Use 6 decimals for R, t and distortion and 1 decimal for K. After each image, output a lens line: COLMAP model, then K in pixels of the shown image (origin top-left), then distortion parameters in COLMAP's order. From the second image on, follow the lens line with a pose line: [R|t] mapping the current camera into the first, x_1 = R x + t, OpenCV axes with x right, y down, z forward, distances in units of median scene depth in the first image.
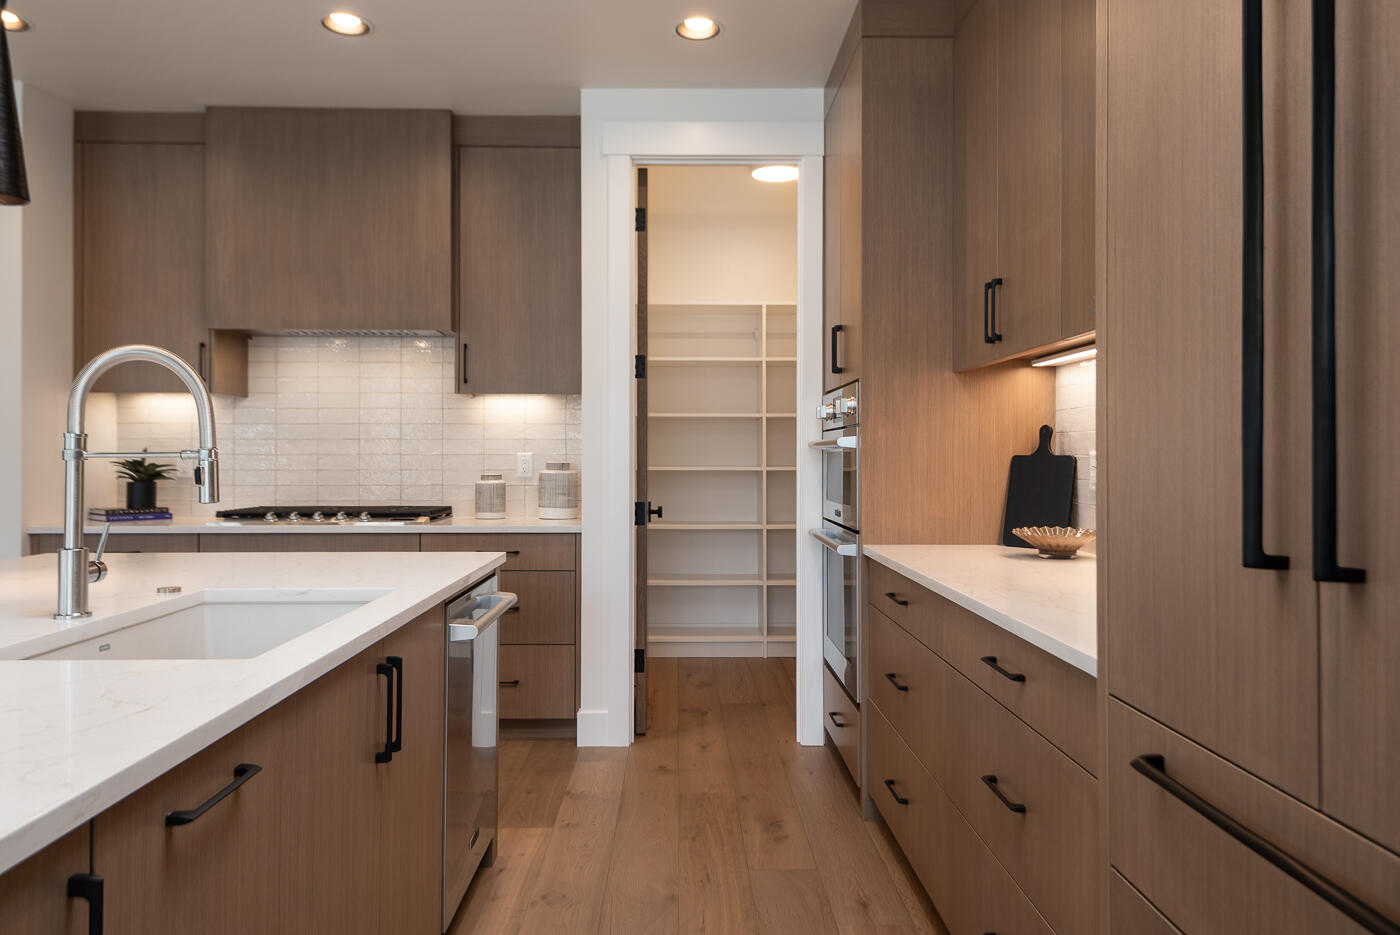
lens RADIAL K [[989.8, 0, 705.9], [0, 989.8, 443.5], [0, 0, 1]] dist [0.033295, -0.001972]
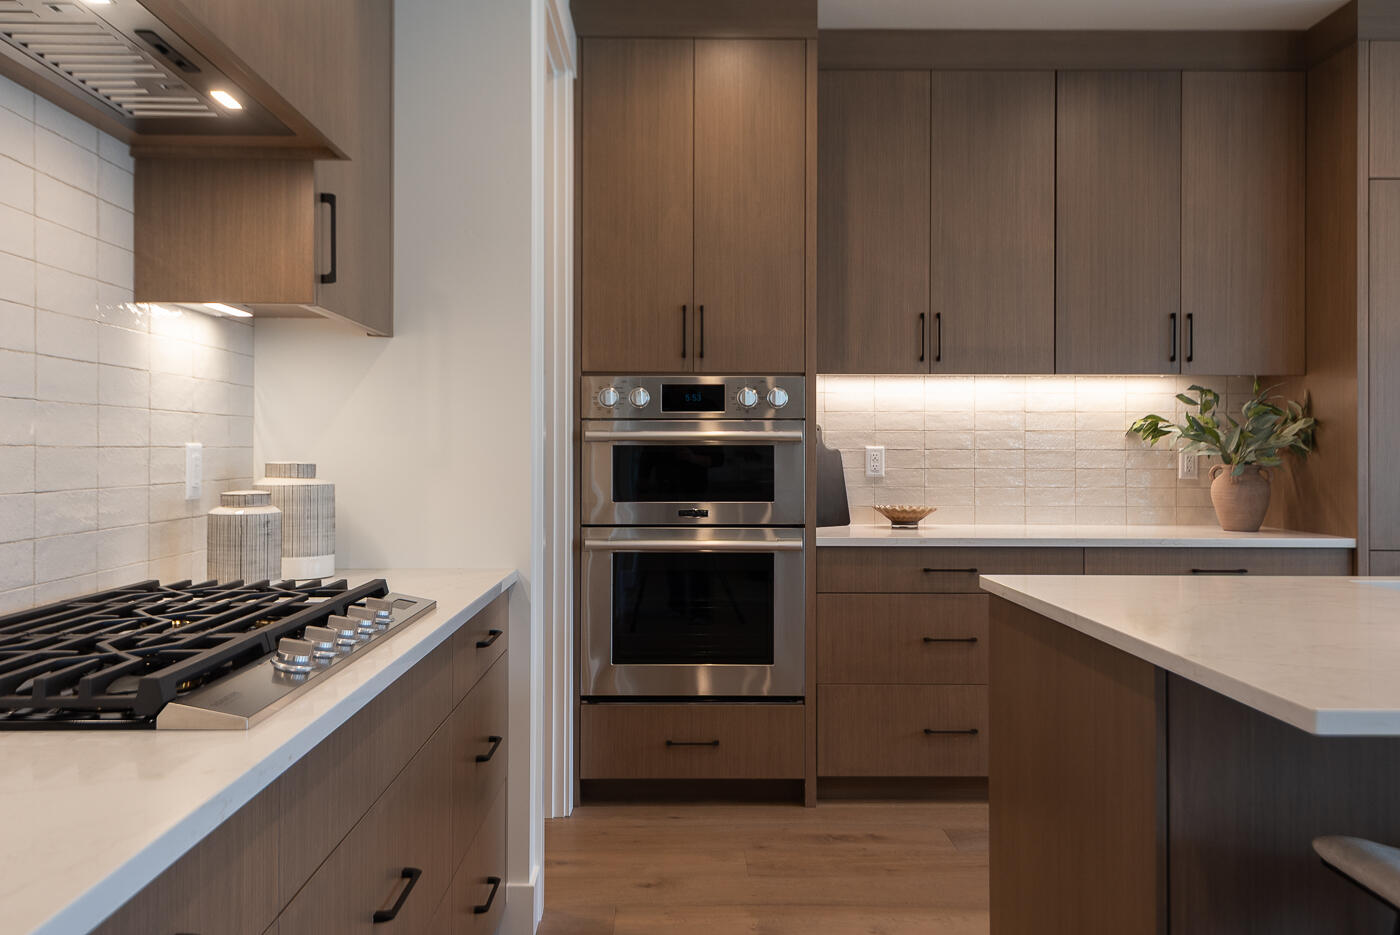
lens RADIAL K [[1111.5, 0, 683.1], [0, 1111.5, 441.3], [0, 0, 1]] dist [0.015742, -0.011137]
pose [[0.001419, 0.005656, 0.999983, -0.705602], [-0.016012, 0.999856, -0.005633, 0.008421], [-0.999871, -0.016004, 0.001509, 0.814179]]
